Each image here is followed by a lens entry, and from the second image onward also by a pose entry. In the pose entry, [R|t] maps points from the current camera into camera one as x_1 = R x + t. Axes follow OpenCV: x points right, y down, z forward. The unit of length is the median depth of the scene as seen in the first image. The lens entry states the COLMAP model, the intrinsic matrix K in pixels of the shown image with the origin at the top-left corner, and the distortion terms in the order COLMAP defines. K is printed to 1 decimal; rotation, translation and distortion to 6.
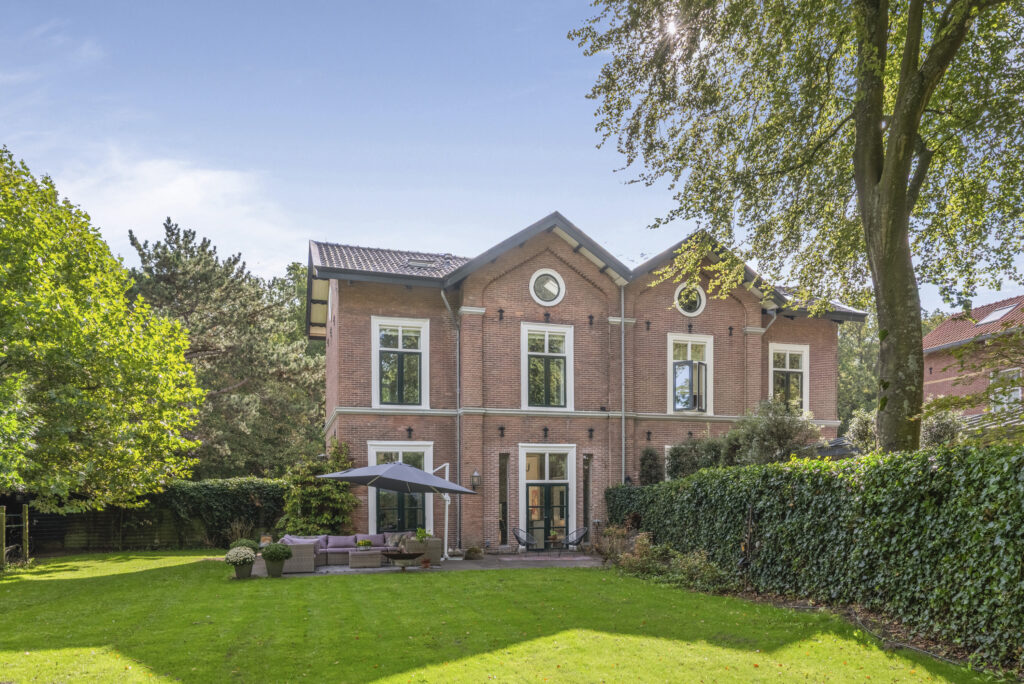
lens RADIAL K [[764.7, 0, 558.4], [0, 764.7, 483.8], [0, 0, 1]] dist [-0.018247, 0.019860]
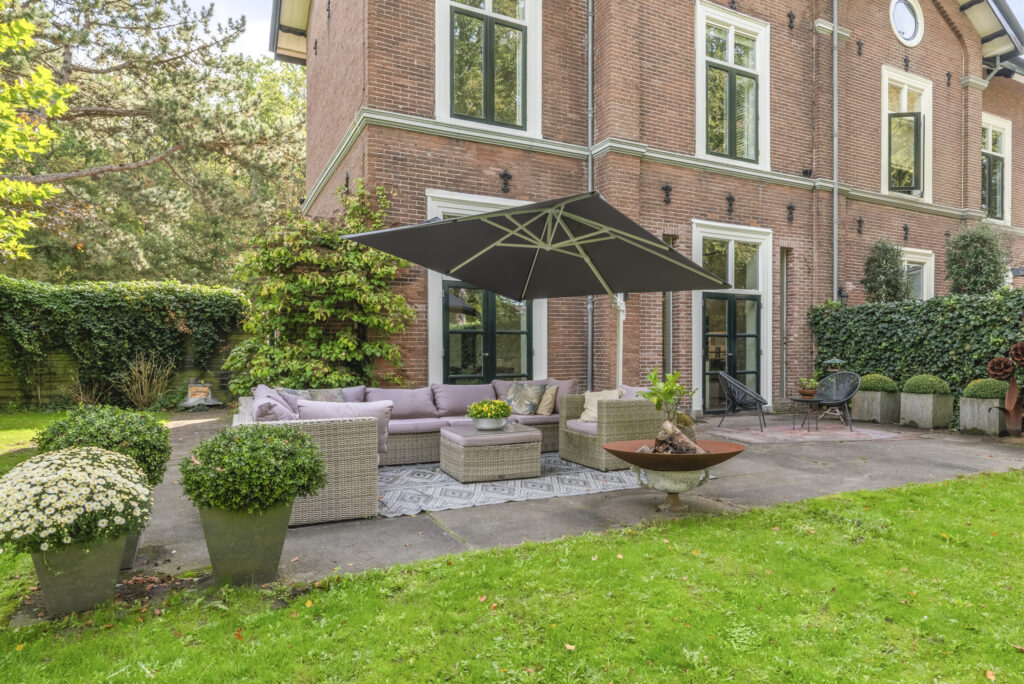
lens RADIAL K [[597.0, 0, 534.0], [0, 597.0, 353.4], [0, 0, 1]] dist [0.000806, 0.005321]
pose [[0.988717, 0.010913, 0.149397, -0.226399], [-0.014019, 0.999707, 0.019753, 0.036945], [-0.149137, -0.021624, 0.988580, 0.586162]]
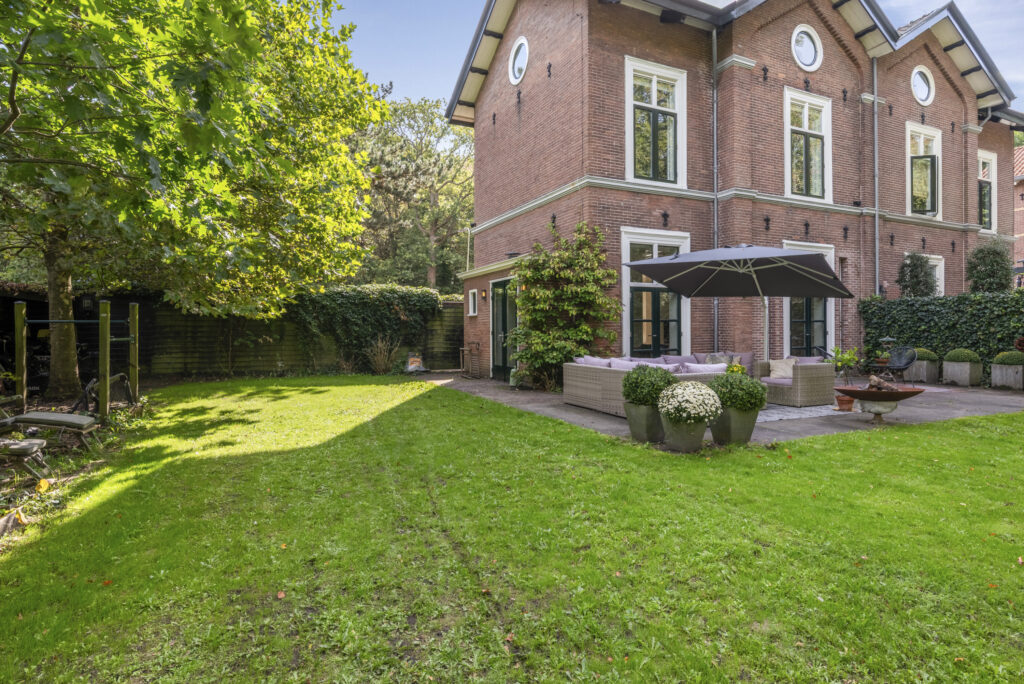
lens RADIAL K [[521.2, 0, 497.8], [0, 521.2, 325.7], [0, 0, 1]] dist [0.003148, 0.004068]
pose [[0.994136, 0.008566, 0.107794, -0.398884], [-0.009778, 0.999895, 0.010725, 0.032346], [-0.107691, -0.011716, 0.994115, 0.493081]]
